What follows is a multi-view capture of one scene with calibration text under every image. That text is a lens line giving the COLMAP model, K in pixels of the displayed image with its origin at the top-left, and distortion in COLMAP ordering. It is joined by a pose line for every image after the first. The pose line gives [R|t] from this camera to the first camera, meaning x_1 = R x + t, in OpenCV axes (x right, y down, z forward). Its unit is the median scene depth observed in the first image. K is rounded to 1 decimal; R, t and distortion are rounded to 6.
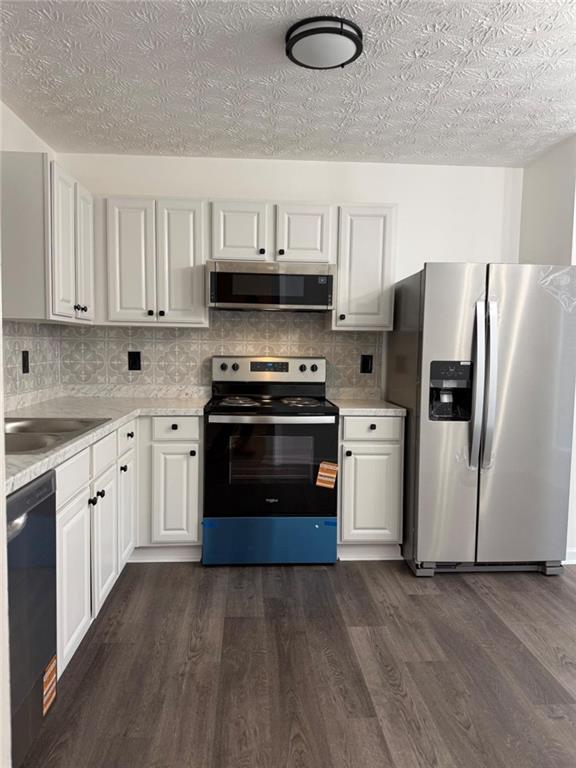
lens RADIAL K [[545.0, 0, 283.7], [0, 545.0, 383.3], [0, 0, 1]] dist [0.043257, -0.031993]
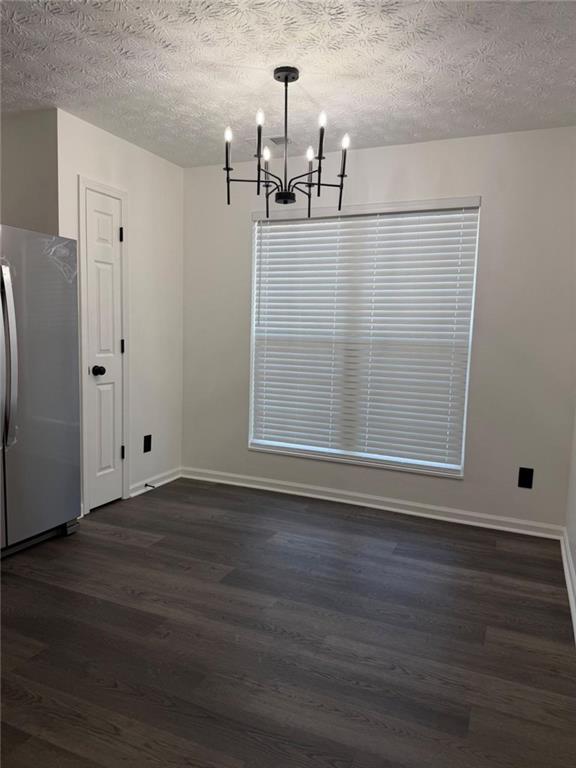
lens RADIAL K [[545.0, 0, 287.8], [0, 545.0, 382.9], [0, 0, 1]] dist [0.043257, -0.031993]
pose [[0.473315, -0.082499, 0.877022, -0.212477], [0.036768, 0.996587, 0.073902, -0.003079], [-0.880126, -0.002733, 0.474733, 0.130513]]
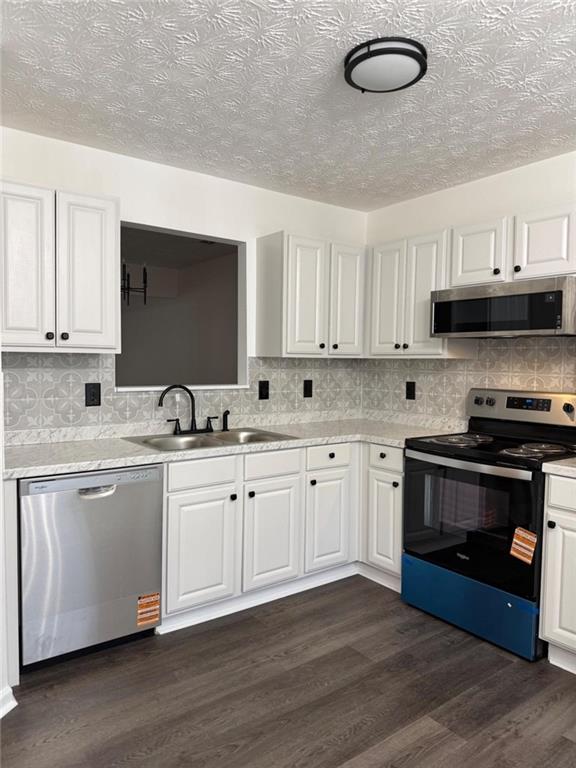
lens RADIAL K [[545.0, 0, 281.3], [0, 545.0, 383.6], [0, 0, 1]] dist [0.043257, -0.031993]
pose [[0.551074, 0.027219, -0.834012, 0.551749], [-0.060453, 0.998144, -0.007369, -0.037485], [0.832264, 0.054479, 0.551697, 0.254843]]
